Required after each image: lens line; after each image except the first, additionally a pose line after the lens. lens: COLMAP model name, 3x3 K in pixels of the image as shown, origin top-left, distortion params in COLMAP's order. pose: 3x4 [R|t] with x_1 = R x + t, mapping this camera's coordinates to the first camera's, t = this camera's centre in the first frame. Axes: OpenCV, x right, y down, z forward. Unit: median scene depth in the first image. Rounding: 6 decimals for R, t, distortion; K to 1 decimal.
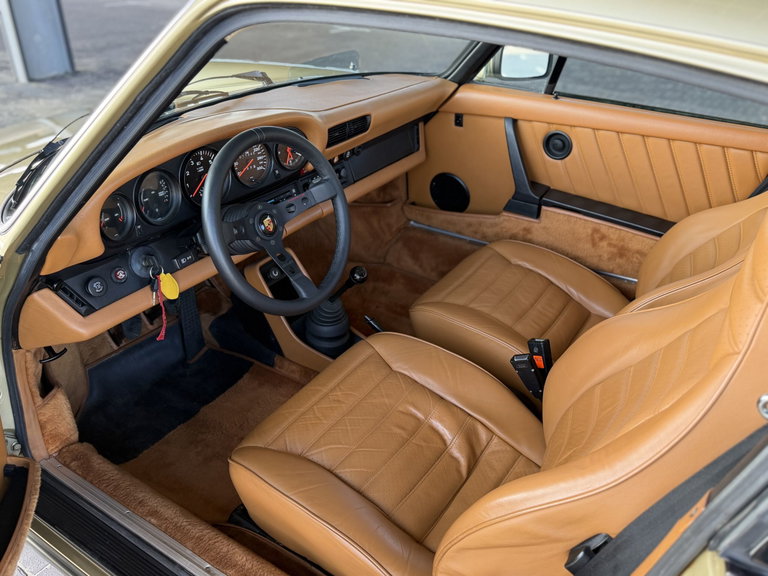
lens RADIAL K [[622.1, 0, 383.9], [0, 622.1, 287.0], [0, 0, 1]] dist [0.072979, -0.117233]
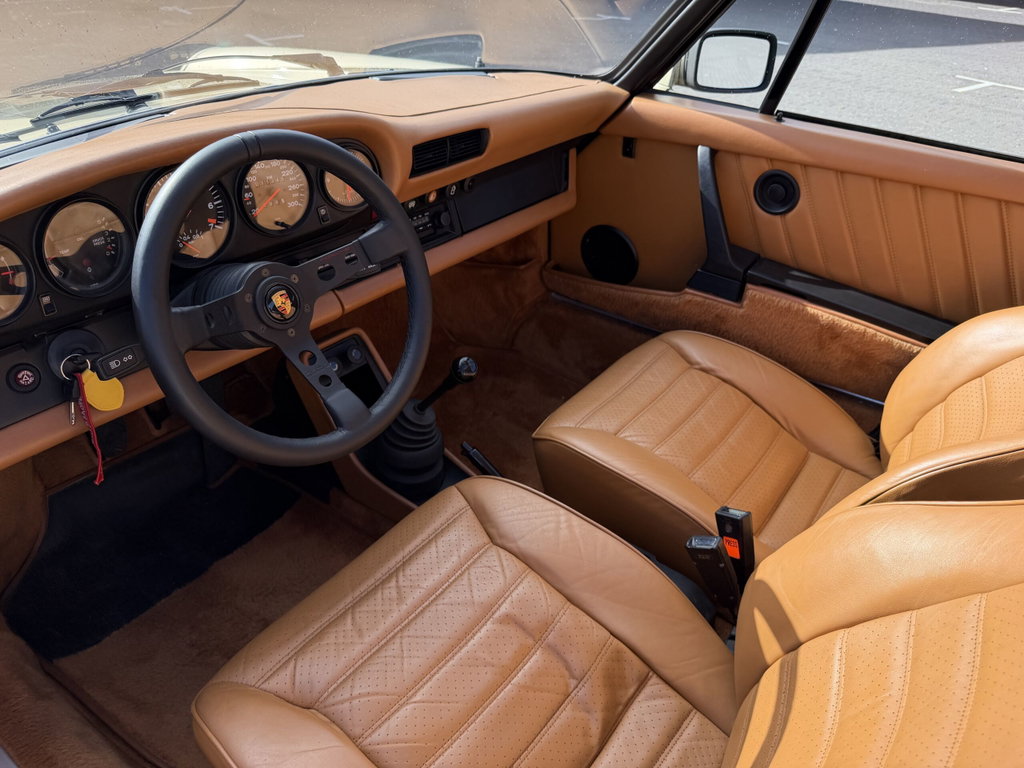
lens RADIAL K [[719.4, 0, 511.1], [0, 719.4, 385.0], [0, 0, 1]] dist [0.012291, -0.022822]
pose [[0.997875, 0.056876, -0.031784, 0.034990], [-0.055294, 0.997286, 0.048618, -0.045791], [0.034463, -0.046757, 0.998312, 0.225166]]
